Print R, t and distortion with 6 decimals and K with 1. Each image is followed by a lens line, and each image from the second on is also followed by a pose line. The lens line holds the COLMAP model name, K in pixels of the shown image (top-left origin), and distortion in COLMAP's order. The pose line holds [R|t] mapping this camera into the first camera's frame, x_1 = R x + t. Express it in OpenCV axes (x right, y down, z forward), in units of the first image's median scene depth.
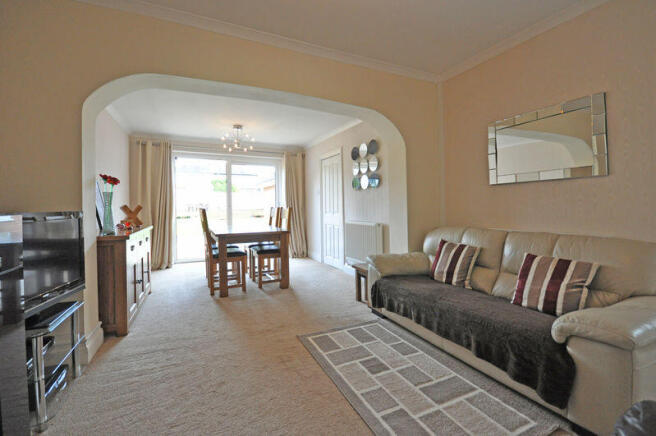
lens RADIAL K [[294.5, 0, 328.9], [0, 294.5, 212.7], [0, 0, 1]] dist [0.003194, 0.000016]
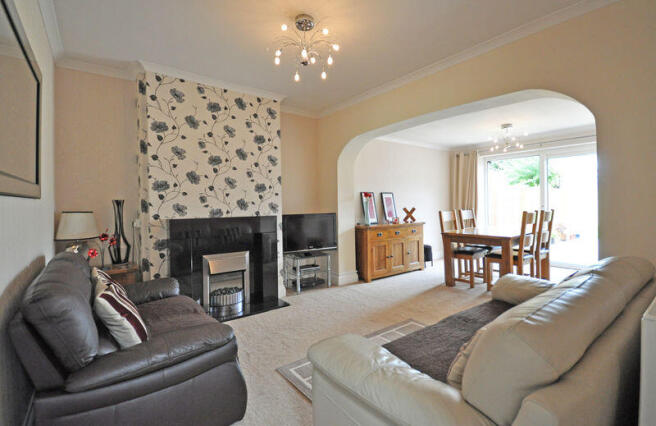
lens RADIAL K [[301.2, 0, 327.1], [0, 301.2, 210.0], [0, 0, 1]] dist [-0.002133, -0.000128]
pose [[0.216335, 0.024104, -0.976022, 0.691633], [-0.009992, 0.999698, 0.022474, -0.038377], [0.976268, 0.004890, 0.216511, 0.262828]]
